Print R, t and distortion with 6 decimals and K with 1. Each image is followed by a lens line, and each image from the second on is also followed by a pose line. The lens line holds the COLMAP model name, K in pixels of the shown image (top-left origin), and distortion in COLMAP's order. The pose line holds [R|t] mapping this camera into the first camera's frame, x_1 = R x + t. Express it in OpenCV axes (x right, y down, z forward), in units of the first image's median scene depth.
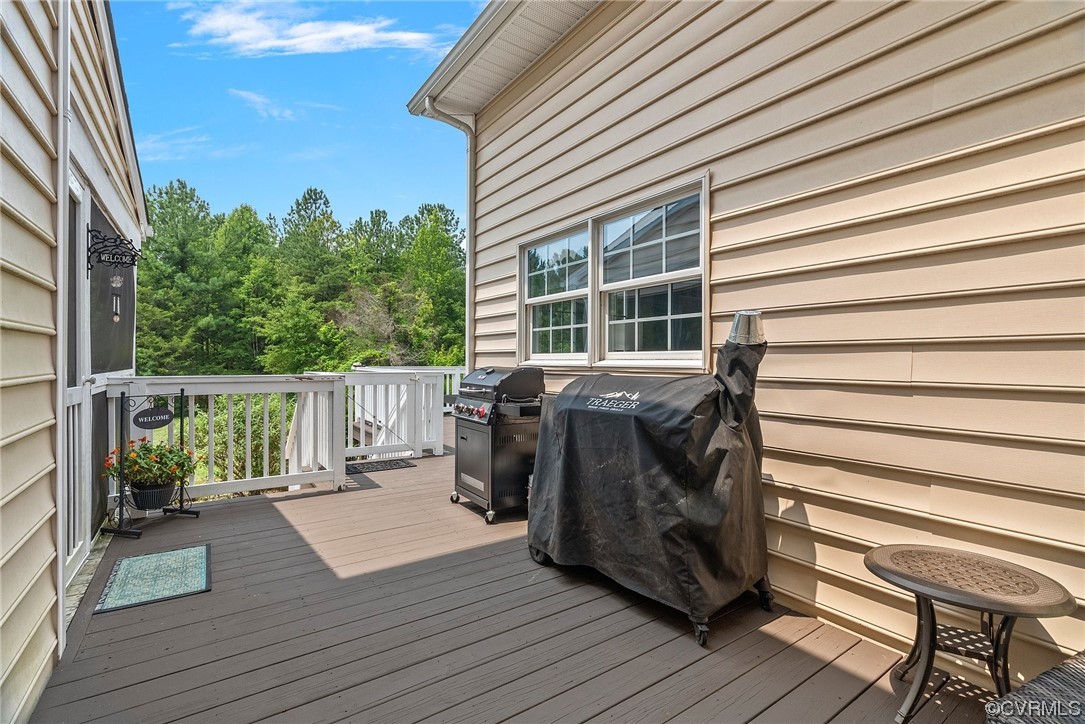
lens RADIAL K [[490.2, 0, 542.8], [0, 490.2, 361.8], [0, 0, 1]] dist [-0.003780, -0.000418]
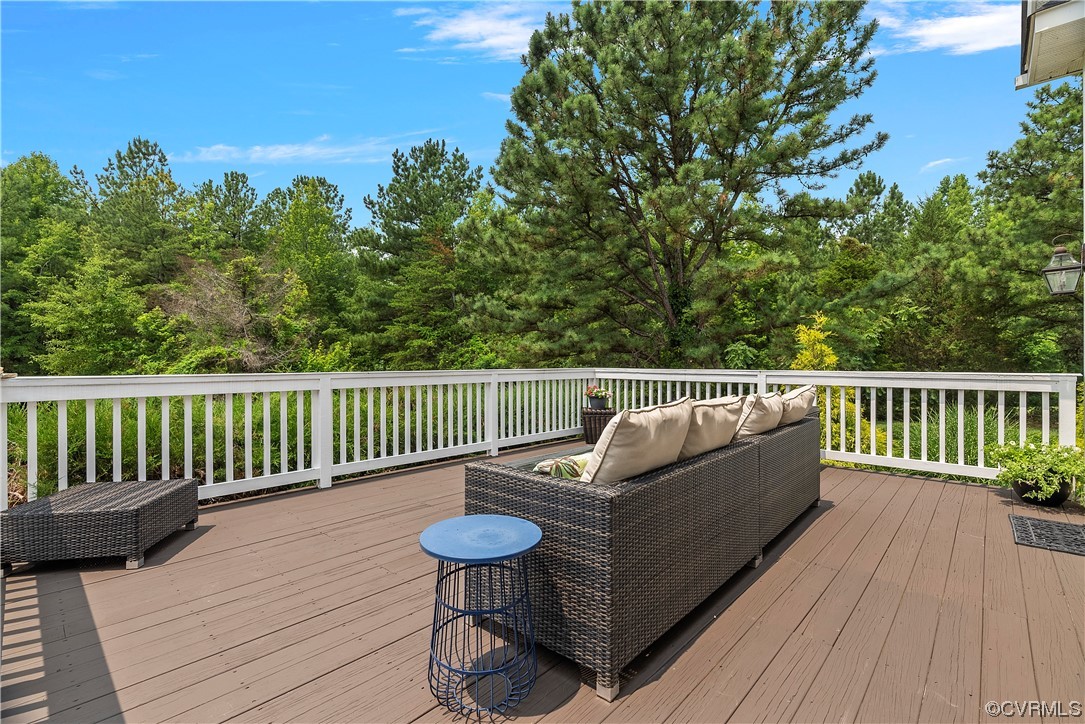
lens RADIAL K [[489.2, 0, 542.2], [0, 489.2, 361.5], [0, 0, 1]] dist [-0.001794, 0.000369]
pose [[0.977244, -0.002637, 0.212102, -0.019198], [0.002959, 0.999995, -0.001205, -0.000125], [-0.212098, 0.001805, 0.977247, 0.124952]]
